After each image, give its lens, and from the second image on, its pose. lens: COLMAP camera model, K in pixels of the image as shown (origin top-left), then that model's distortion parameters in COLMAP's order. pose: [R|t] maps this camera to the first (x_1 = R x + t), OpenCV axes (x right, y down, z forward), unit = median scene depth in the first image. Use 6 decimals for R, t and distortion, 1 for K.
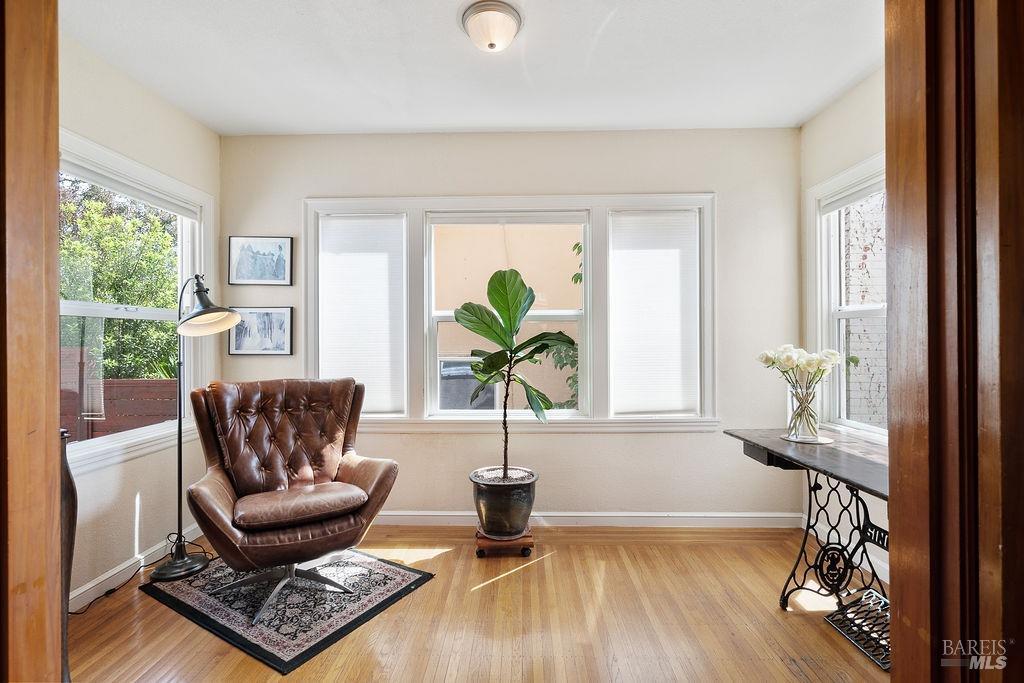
lens RADIAL K [[466.5, 0, 507.0], [0, 466.5, 337.0], [0, 0, 1]] dist [-0.001559, 0.000435]
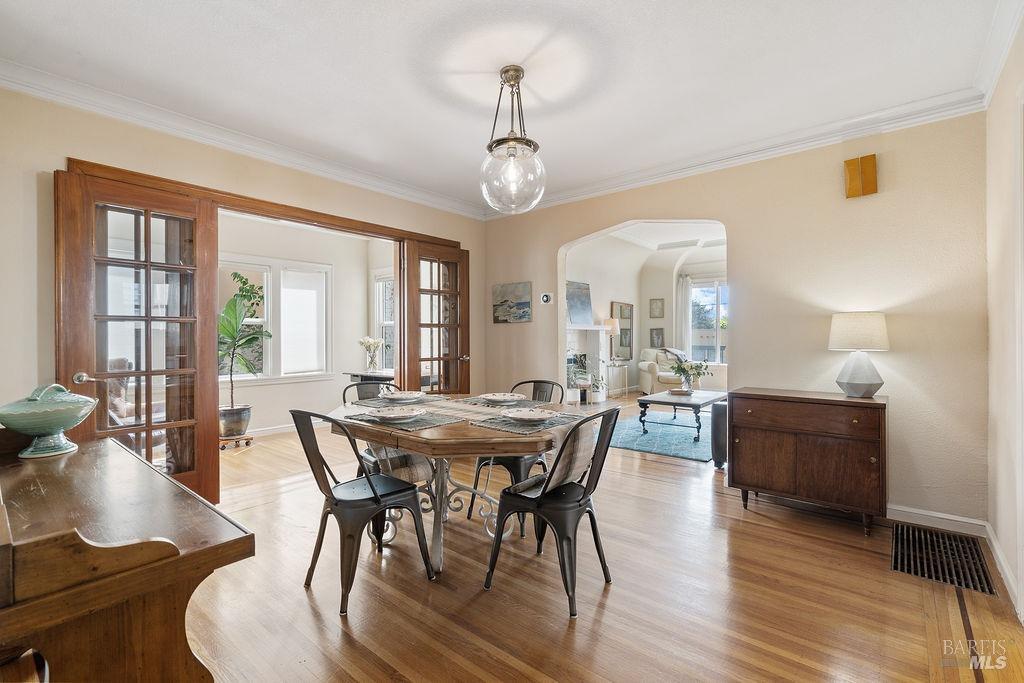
lens RADIAL K [[466.5, 0, 507.0], [0, 466.5, 337.0], [0, 0, 1]] dist [-0.001559, 0.000435]
pose [[0.625263, -0.000387, 0.780414, -0.788525], [-0.004156, 0.999984, 0.003826, 0.003889], [-0.780403, -0.005636, 0.625251, -1.038432]]
